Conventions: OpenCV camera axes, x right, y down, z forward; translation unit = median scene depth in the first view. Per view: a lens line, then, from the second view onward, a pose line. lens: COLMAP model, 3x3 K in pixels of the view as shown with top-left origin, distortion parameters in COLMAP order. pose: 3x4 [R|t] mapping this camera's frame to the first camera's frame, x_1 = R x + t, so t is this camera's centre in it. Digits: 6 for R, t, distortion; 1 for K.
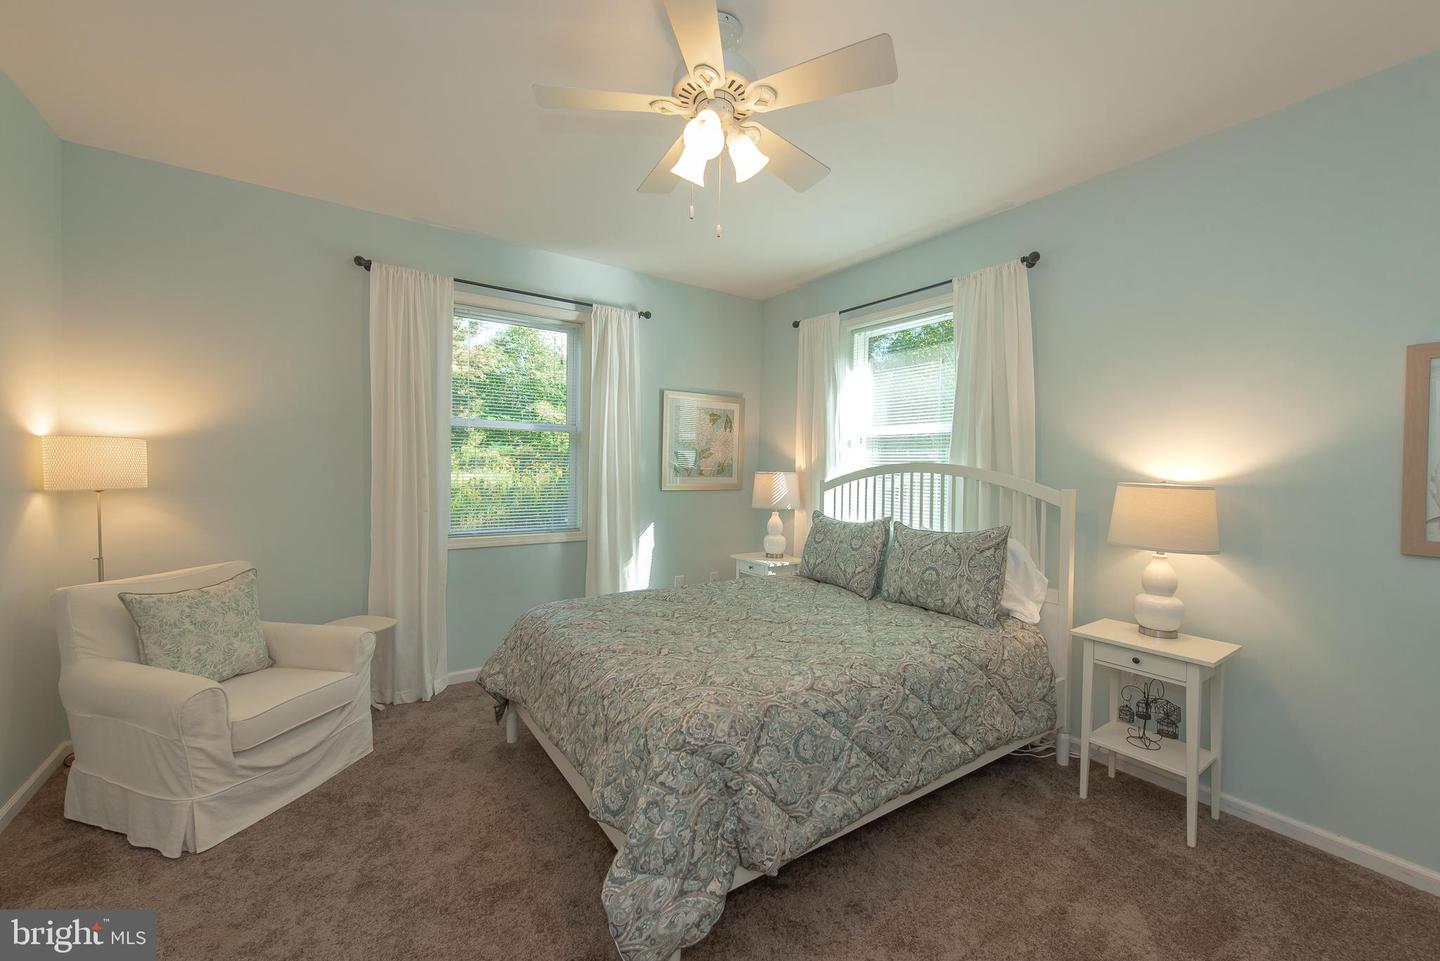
lens RADIAL K [[561.5, 0, 716.0], [0, 561.5, 476.3], [0, 0, 1]] dist [0.018556, -0.007332]
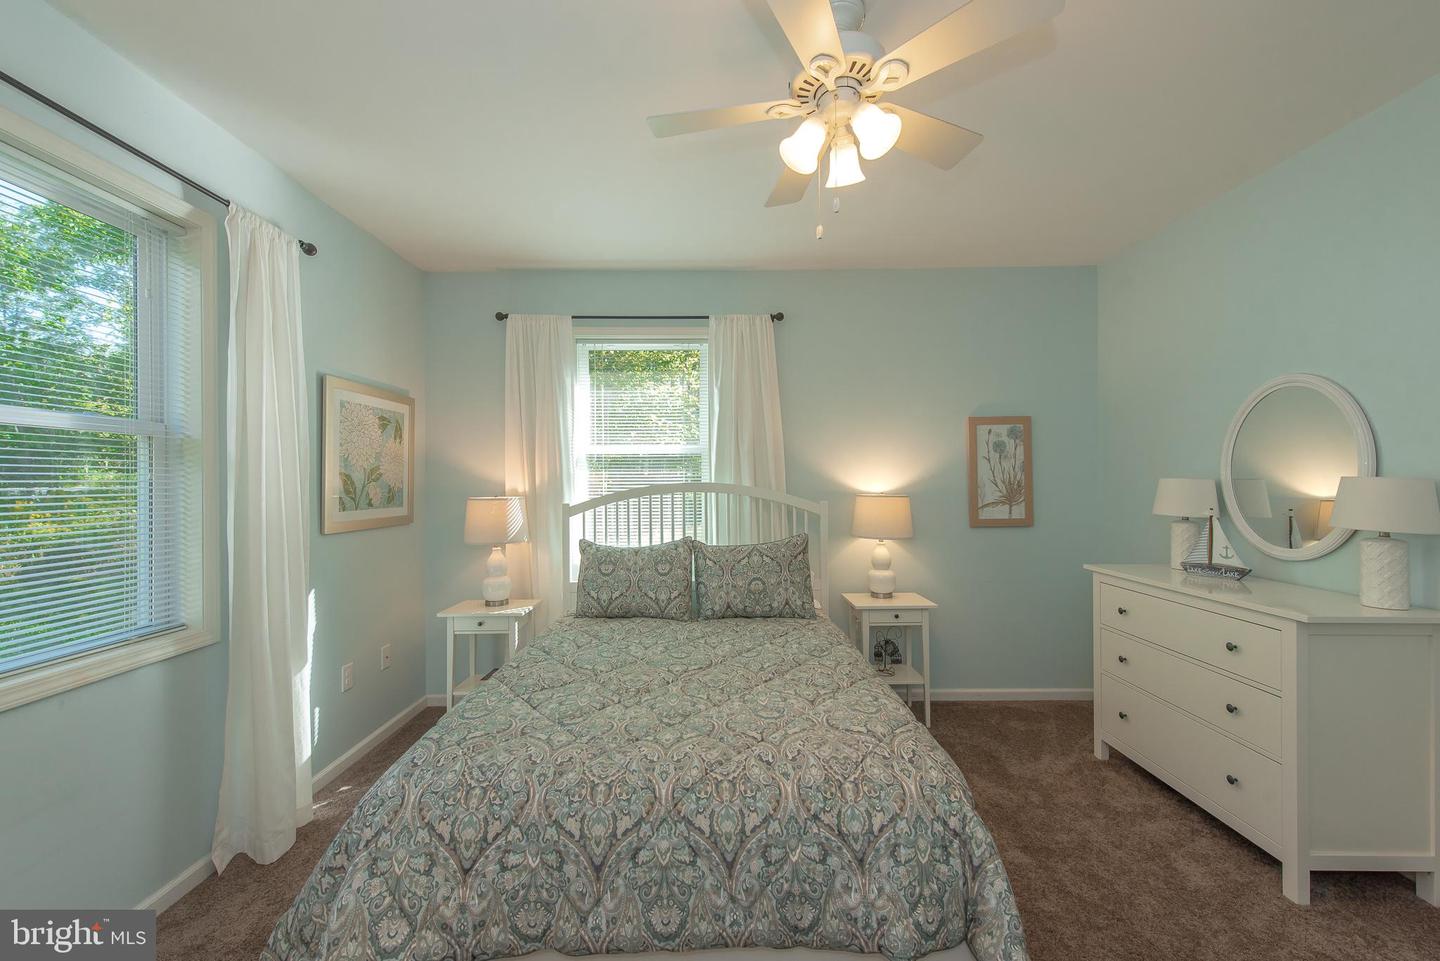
lens RADIAL K [[561.5, 0, 716.0], [0, 561.5, 476.3], [0, 0, 1]] dist [0.018556, -0.007332]
pose [[0.566843, -0.013104, 0.823722, -0.487855], [0.032858, 0.999437, -0.006712, -0.027829], [-0.823171, 0.030871, 0.566954, 0.377264]]
